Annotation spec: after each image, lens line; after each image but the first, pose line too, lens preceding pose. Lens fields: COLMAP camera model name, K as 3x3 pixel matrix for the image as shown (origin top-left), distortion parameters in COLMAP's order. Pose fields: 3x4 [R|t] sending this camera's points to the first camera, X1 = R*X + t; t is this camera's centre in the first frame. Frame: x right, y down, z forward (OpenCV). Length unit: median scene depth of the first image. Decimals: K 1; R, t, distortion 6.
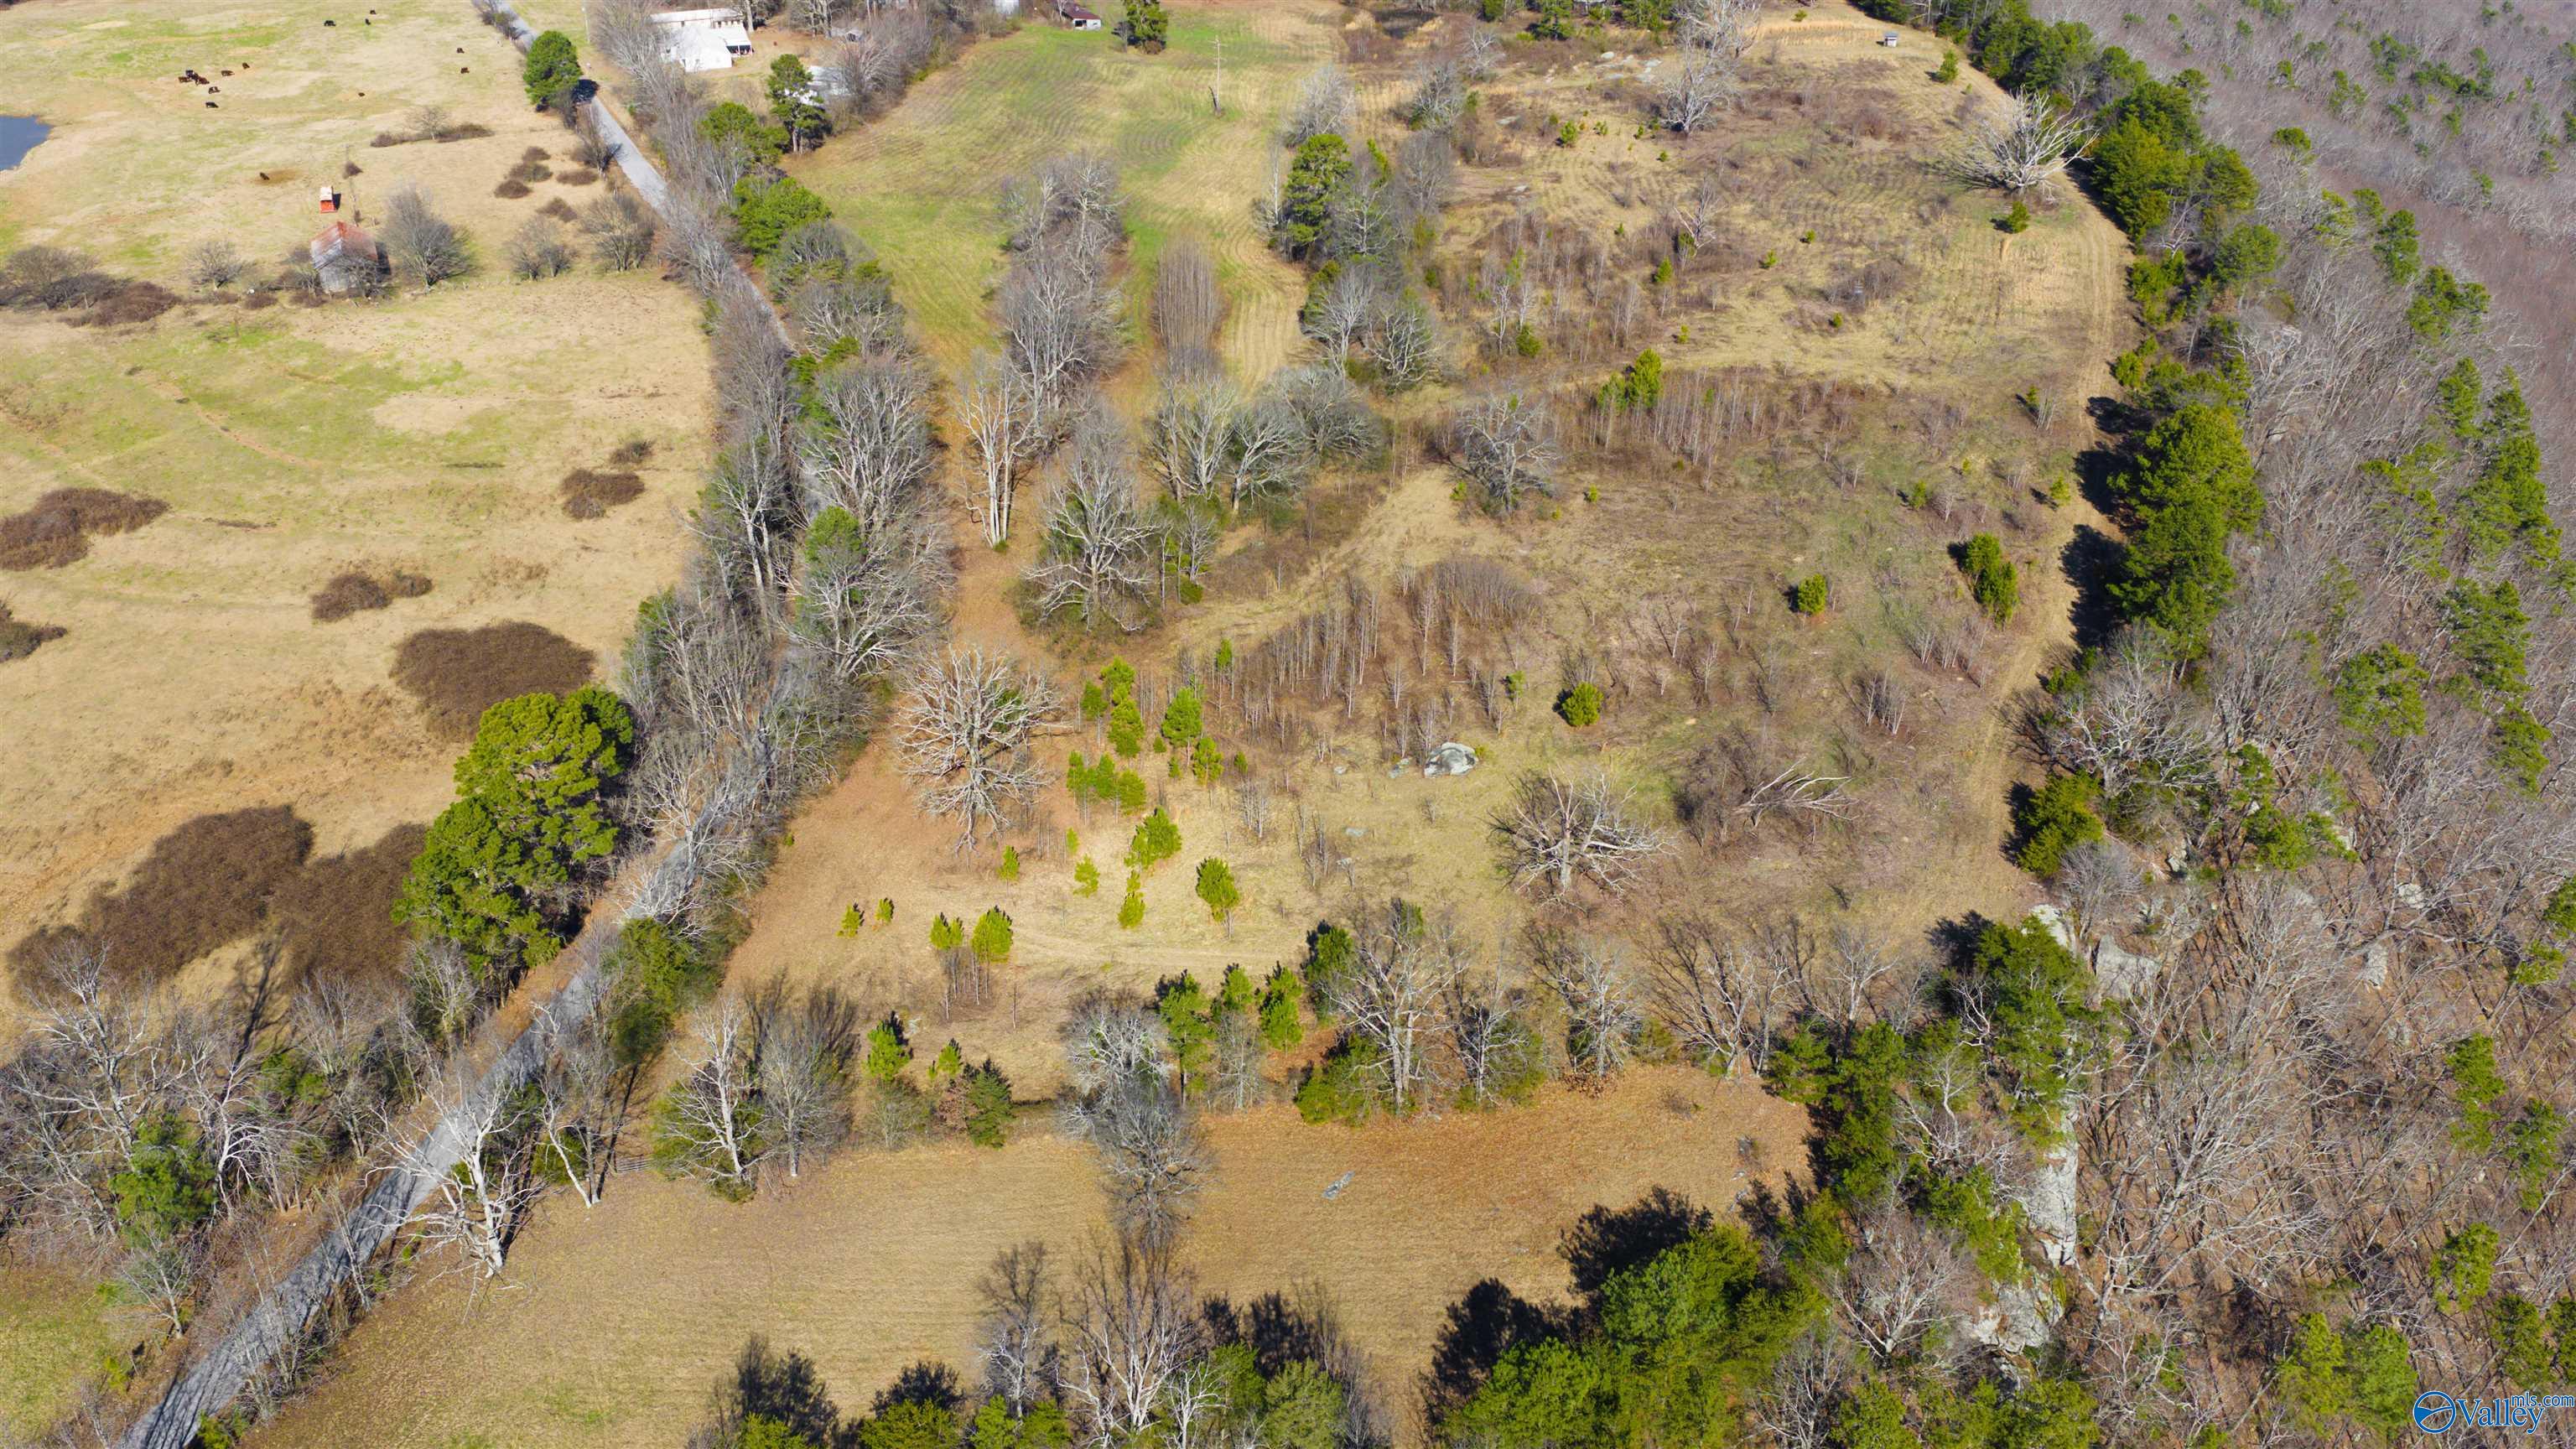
lens RADIAL K [[2127.4, 0, 1288.0], [0, 2127.4, 724.5], [0, 0, 1]] dist [0.025137, -0.057152]
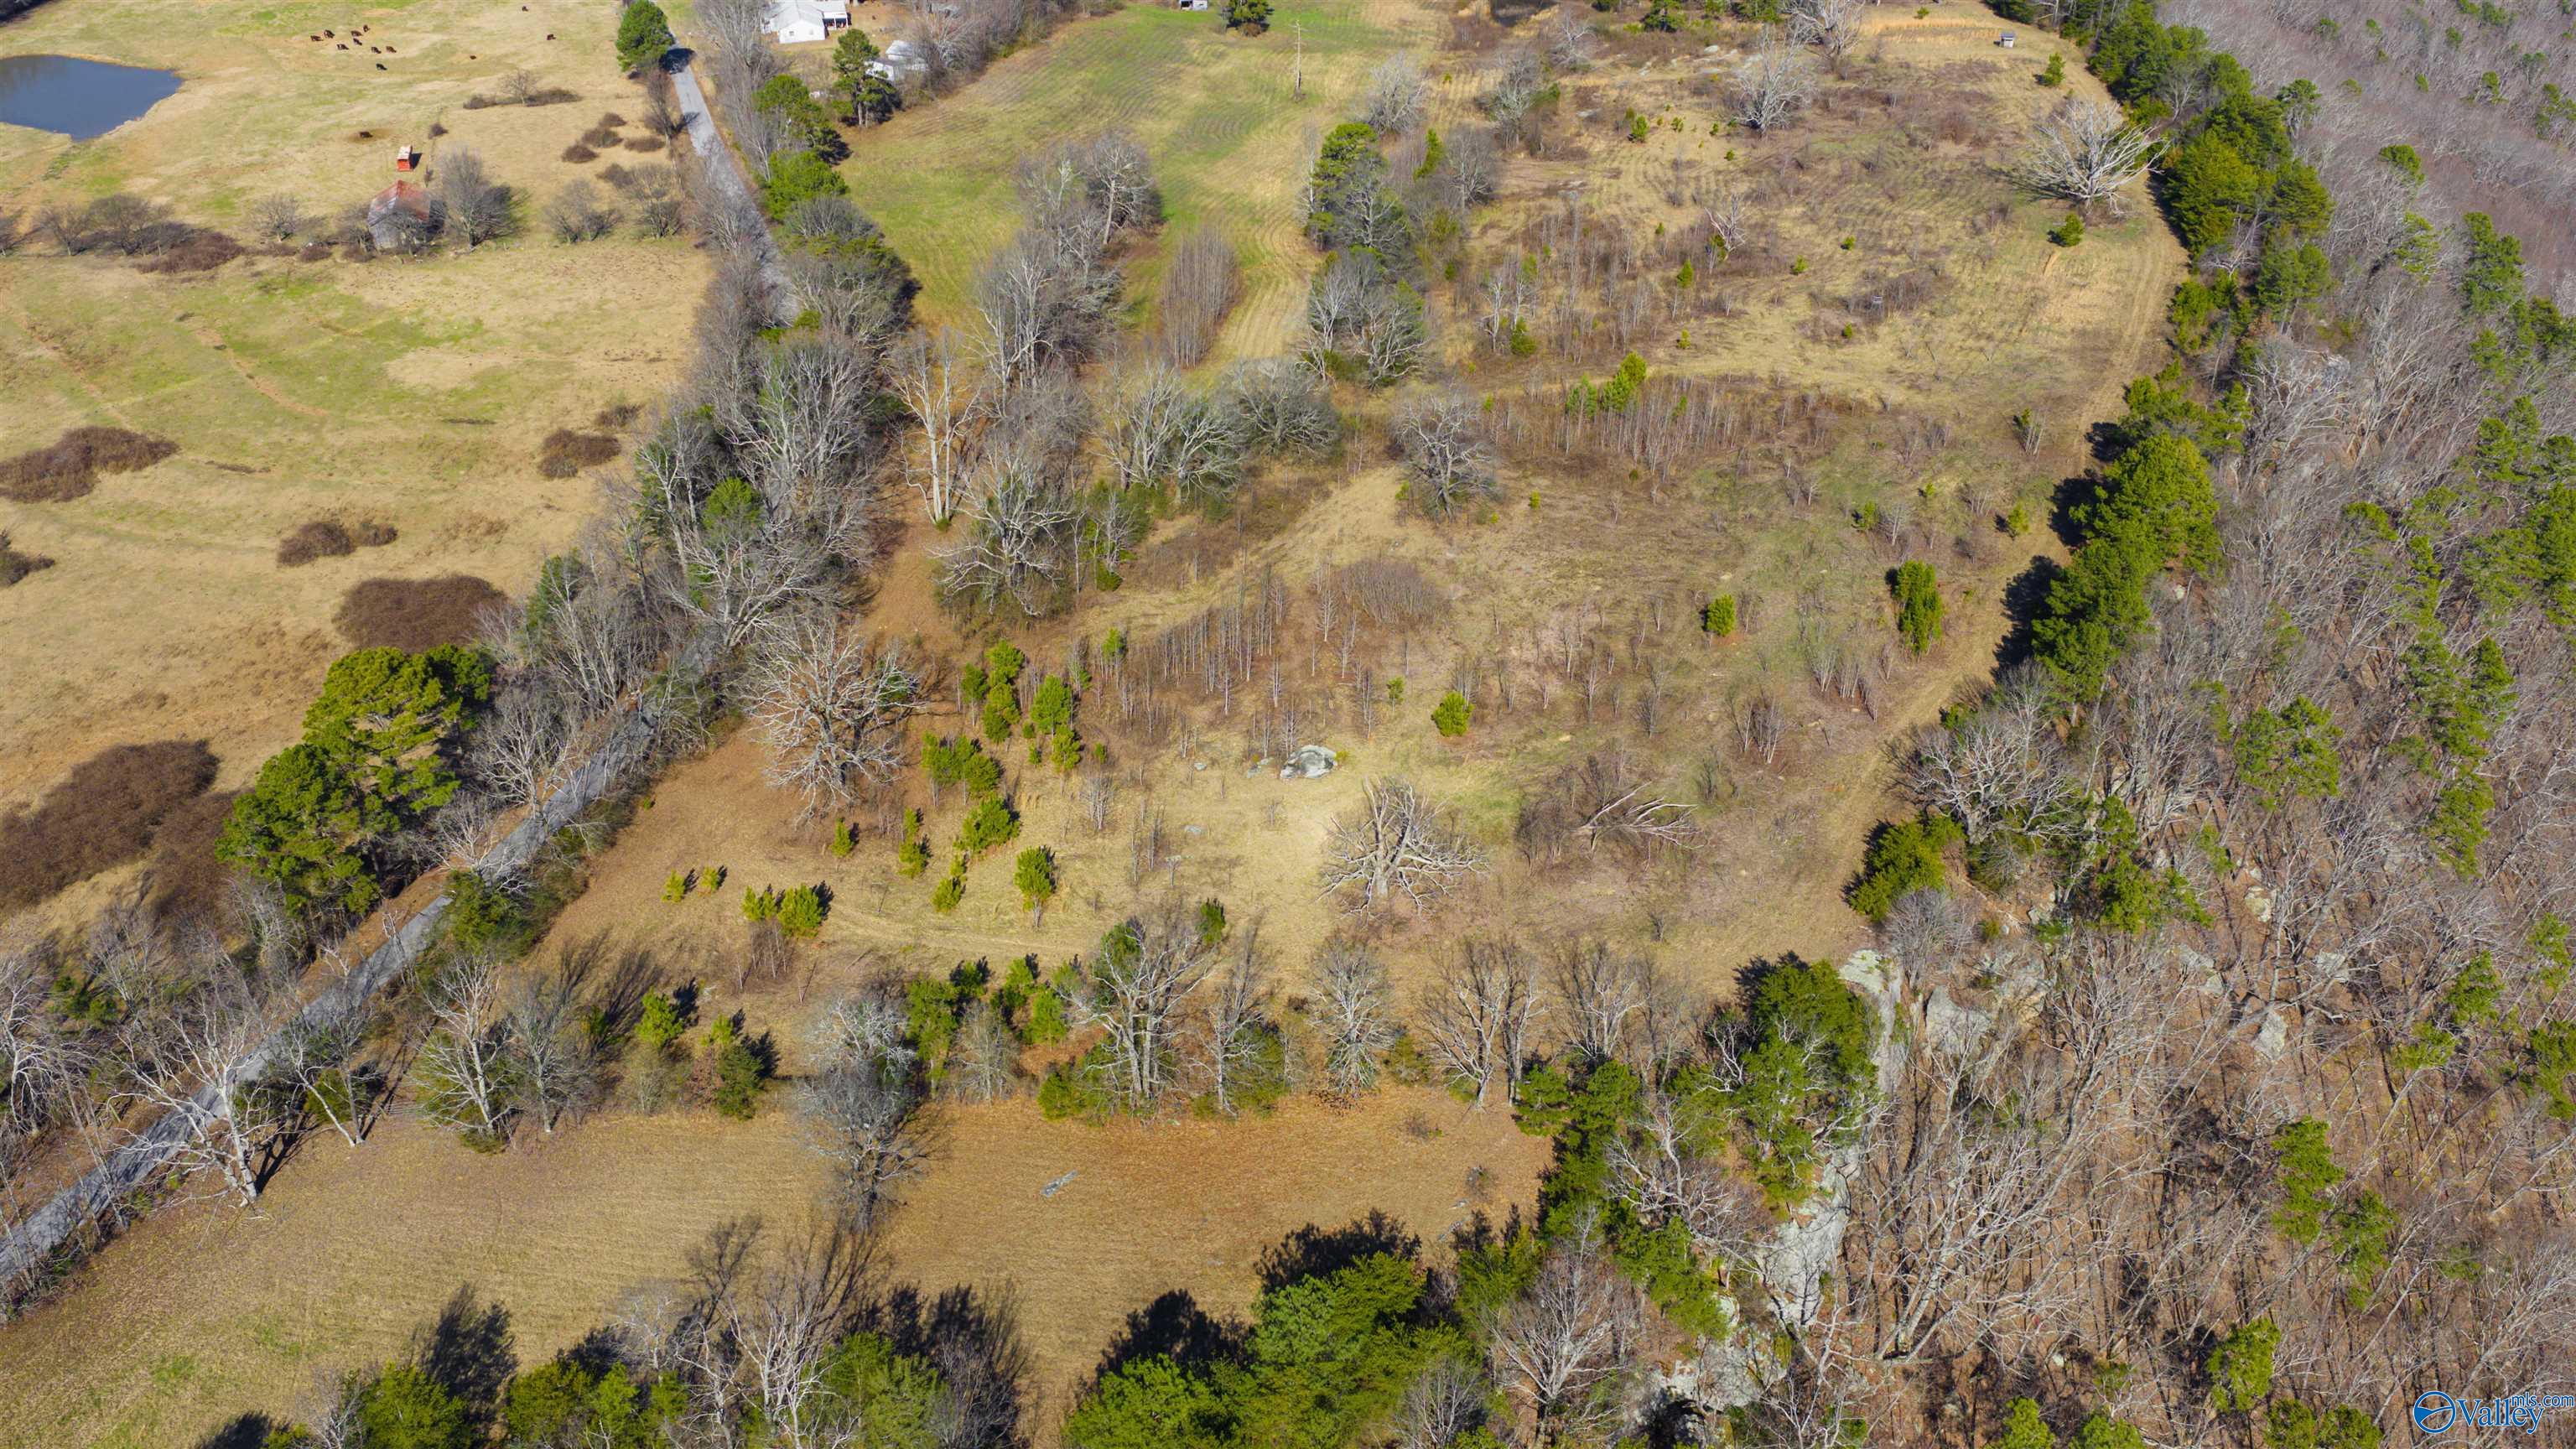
lens RADIAL K [[2127.4, 0, 1288.0], [0, 2127.4, 724.5], [0, 0, 1]] dist [0.025137, -0.057152]
pose [[0.993118, 0.057234, -0.102182, 0.139218], [-0.056325, 0.998343, 0.011759, -0.010171], [0.102686, -0.005923, 0.994696, 0.012162]]
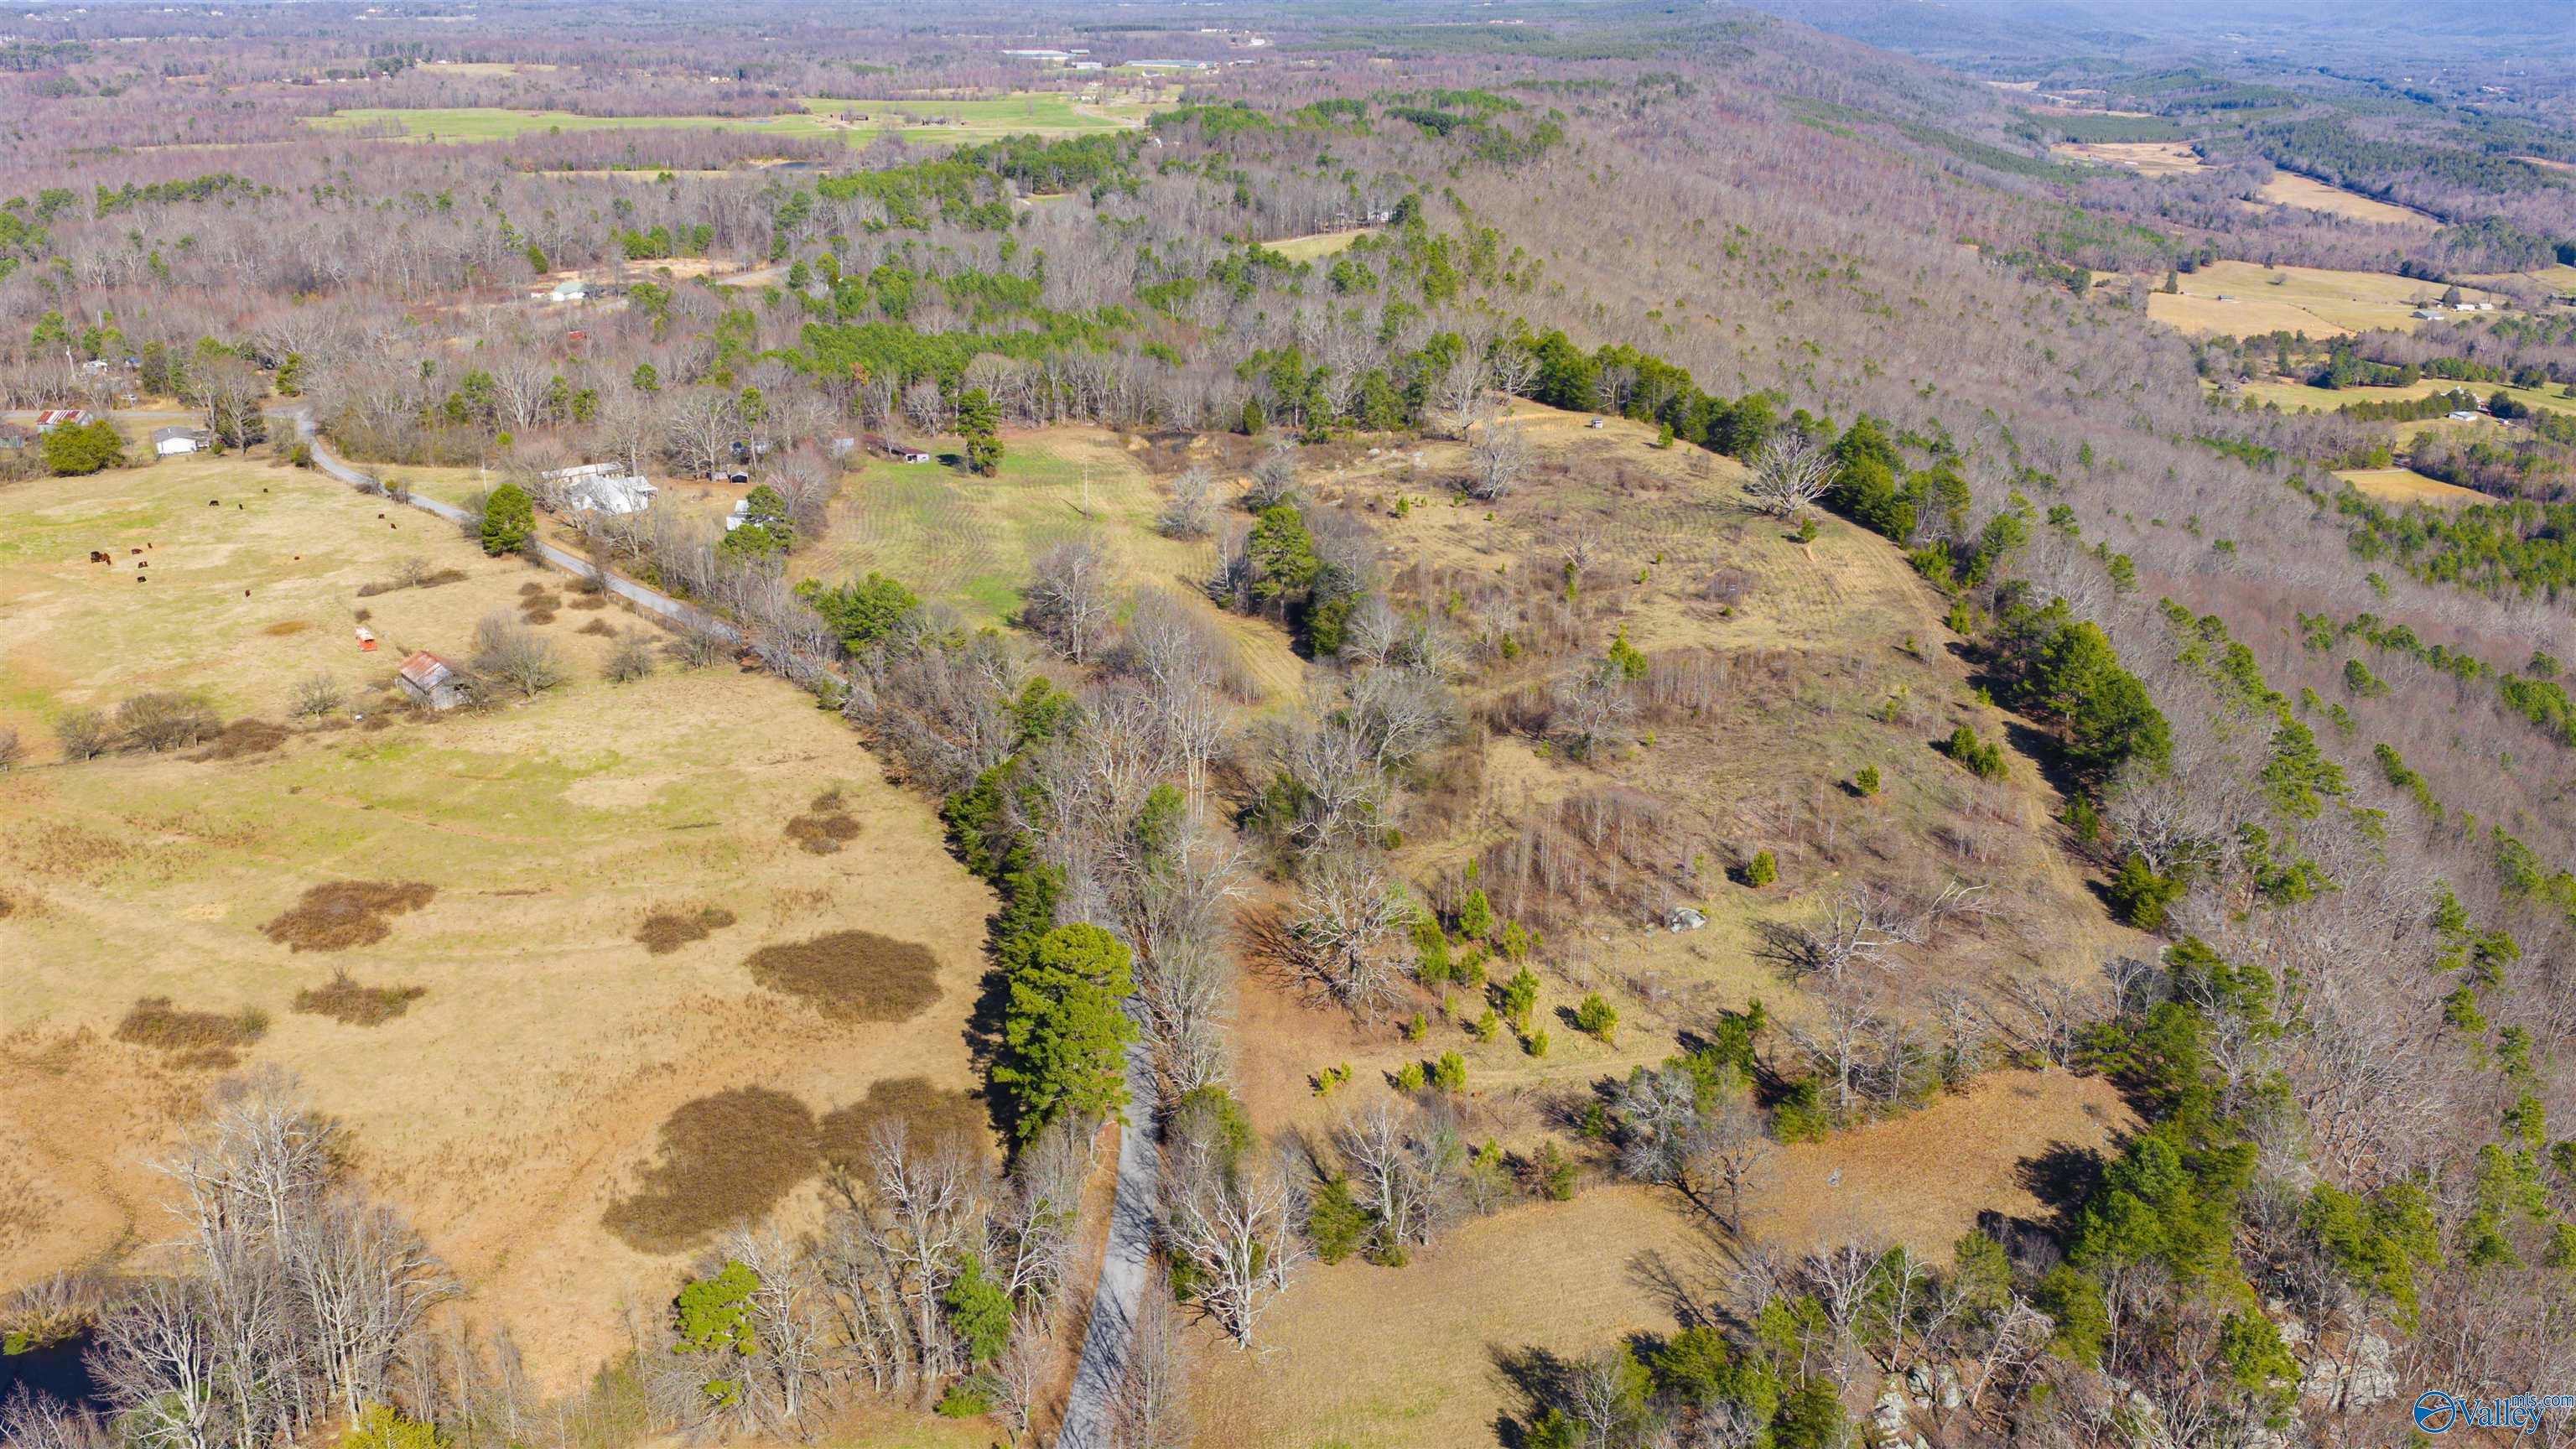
lens RADIAL K [[2127.4, 0, 1288.0], [0, 2127.4, 724.5], [0, 0, 1]] dist [0.025137, -0.057152]
pose [[0.963317, -0.099184, 0.249365, -0.386982], [0.147986, 0.971480, -0.185278, 0.087579], [-0.223877, 0.215384, 0.950520, -0.158445]]
